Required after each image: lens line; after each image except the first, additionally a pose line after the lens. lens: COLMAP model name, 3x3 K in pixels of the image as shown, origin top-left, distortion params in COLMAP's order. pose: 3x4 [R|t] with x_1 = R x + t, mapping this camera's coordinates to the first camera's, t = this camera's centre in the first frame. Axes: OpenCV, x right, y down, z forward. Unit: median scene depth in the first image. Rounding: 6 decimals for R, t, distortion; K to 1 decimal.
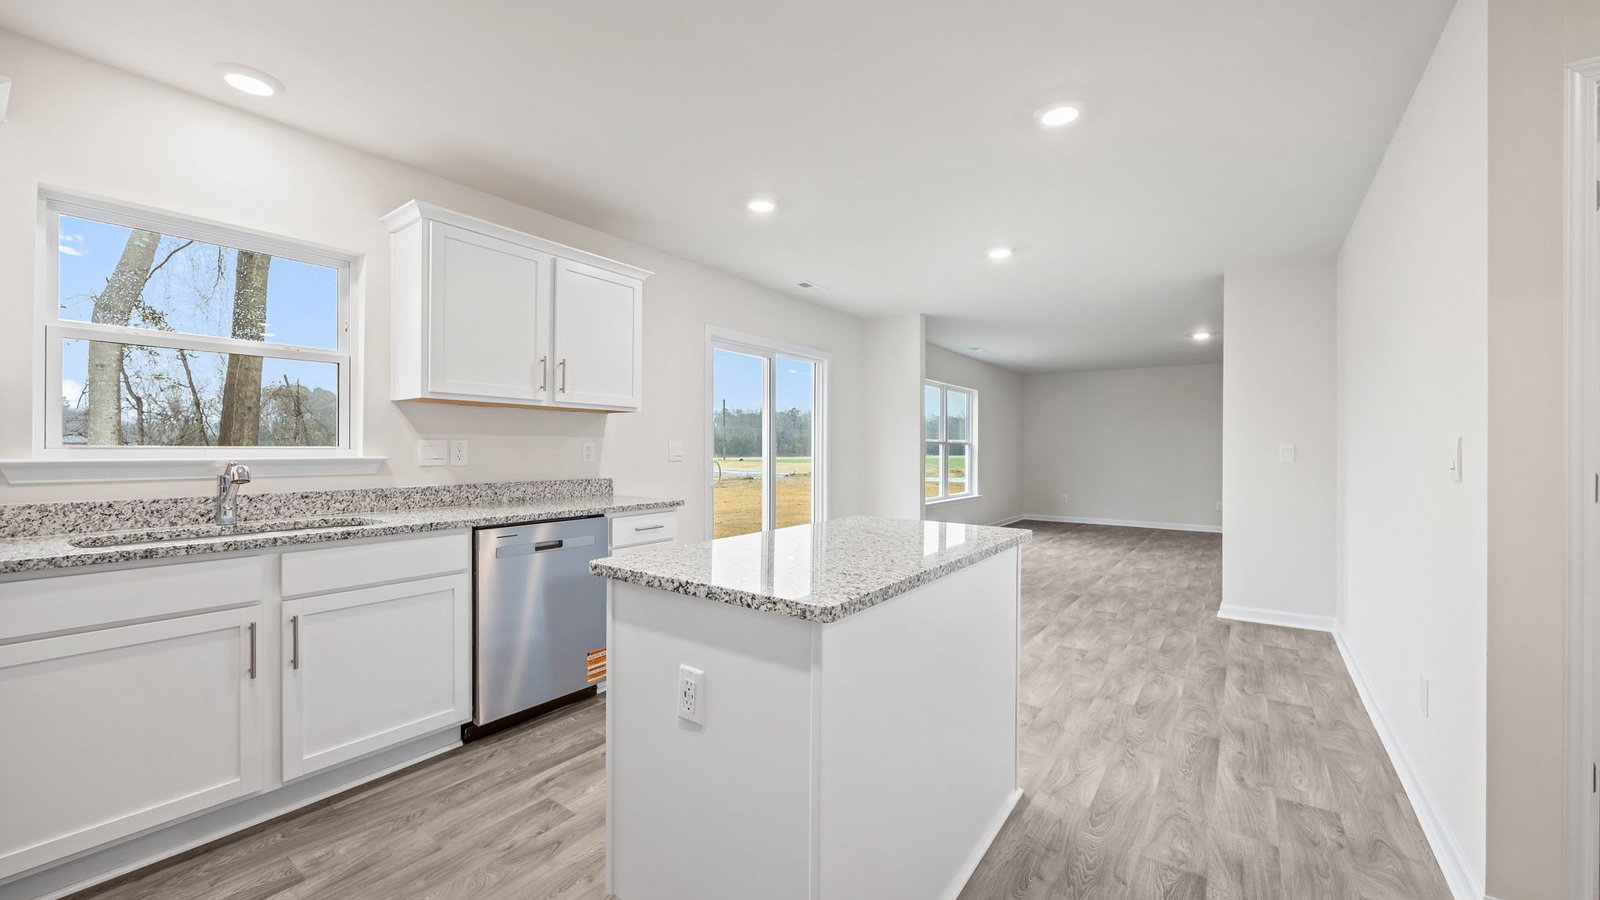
lens RADIAL K [[610.5, 0, 797.9], [0, 610.5, 436.7], [0, 0, 1]] dist [-0.000954, 0.000552]
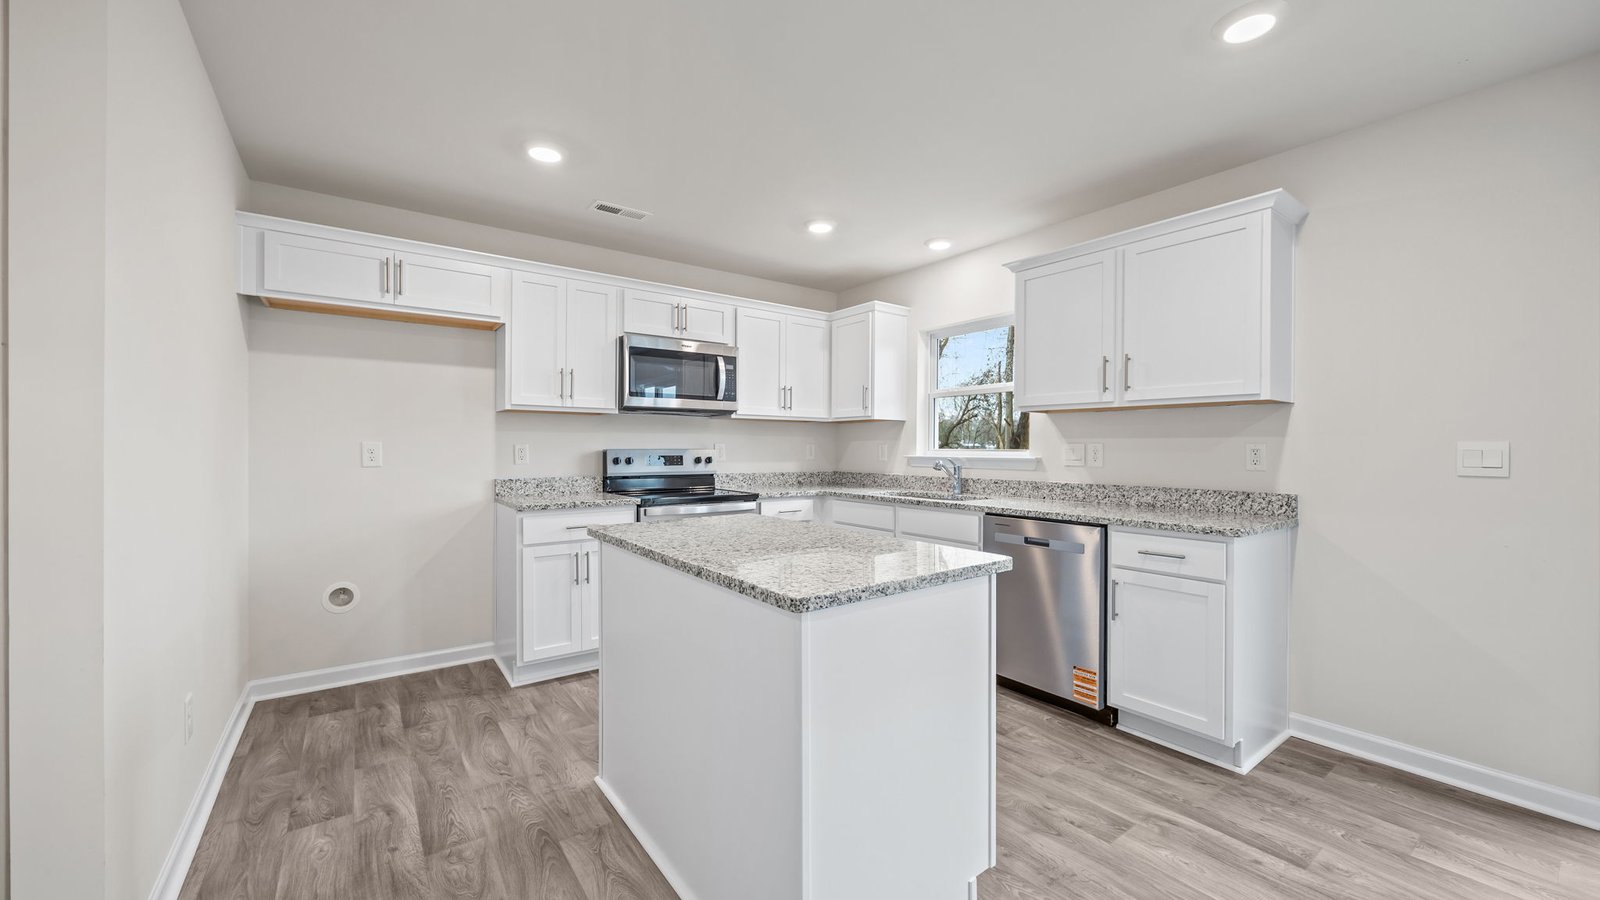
lens RADIAL K [[610.5, 0, 835.3], [0, 610.5, 458.7], [0, 0, 1]] dist [-0.000954, 0.000552]
pose [[-0.271215, 0.013668, -0.962422, 0.713565], [0.015450, 0.999832, 0.009845, 0.016470], [0.962395, -0.012200, -0.271381, 0.956649]]
